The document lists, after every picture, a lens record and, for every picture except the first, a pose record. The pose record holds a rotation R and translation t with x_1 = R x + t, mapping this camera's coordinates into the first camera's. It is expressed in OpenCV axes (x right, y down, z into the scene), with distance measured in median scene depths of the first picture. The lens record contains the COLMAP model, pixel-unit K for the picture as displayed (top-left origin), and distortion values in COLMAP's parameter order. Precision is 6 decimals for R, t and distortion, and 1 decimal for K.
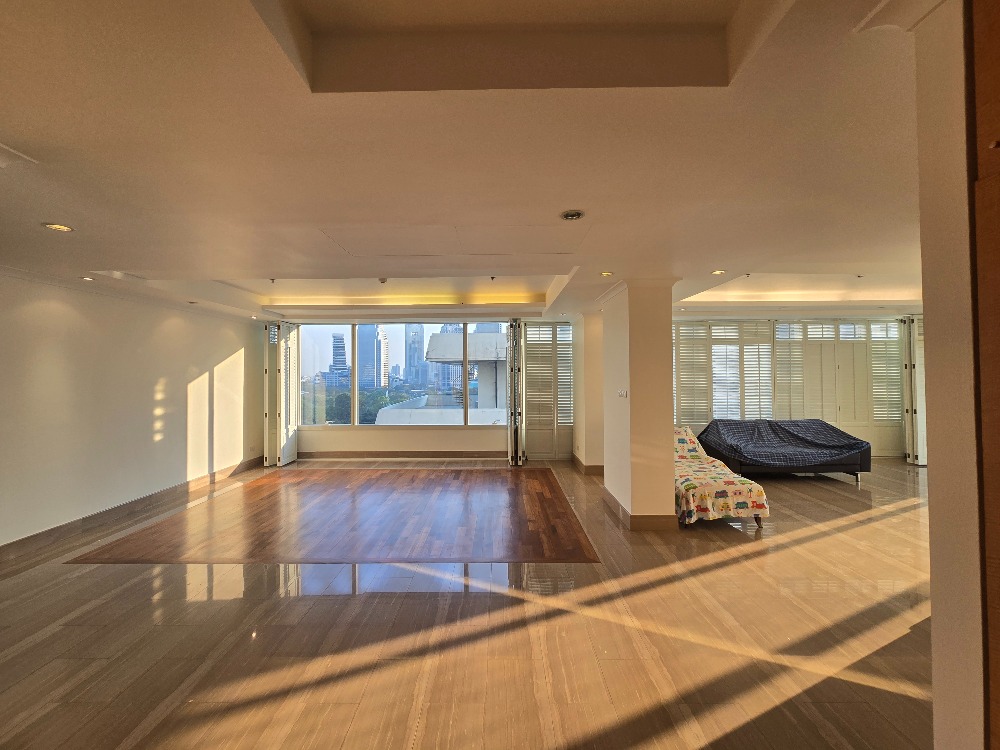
lens RADIAL K [[411.5, 0, 498.3], [0, 411.5, 374.2], [0, 0, 1]] dist [-0.000073, -0.000720]
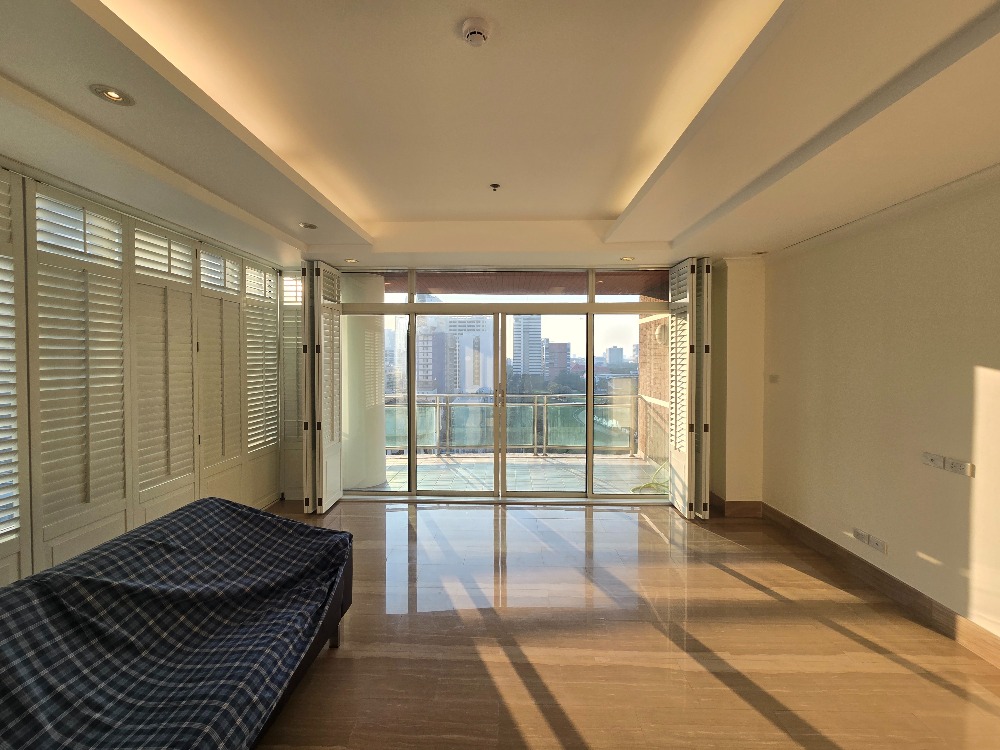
lens RADIAL K [[411.5, 0, 496.5], [0, 411.5, 360.9], [0, 0, 1]] dist [-0.000073, -0.000720]
pose [[0.039027, -0.002593, 0.999235, 0.397775], [-0.001791, 0.999995, 0.002665, -0.004550], [-0.999237, -0.001893, 0.039022, 0.666160]]
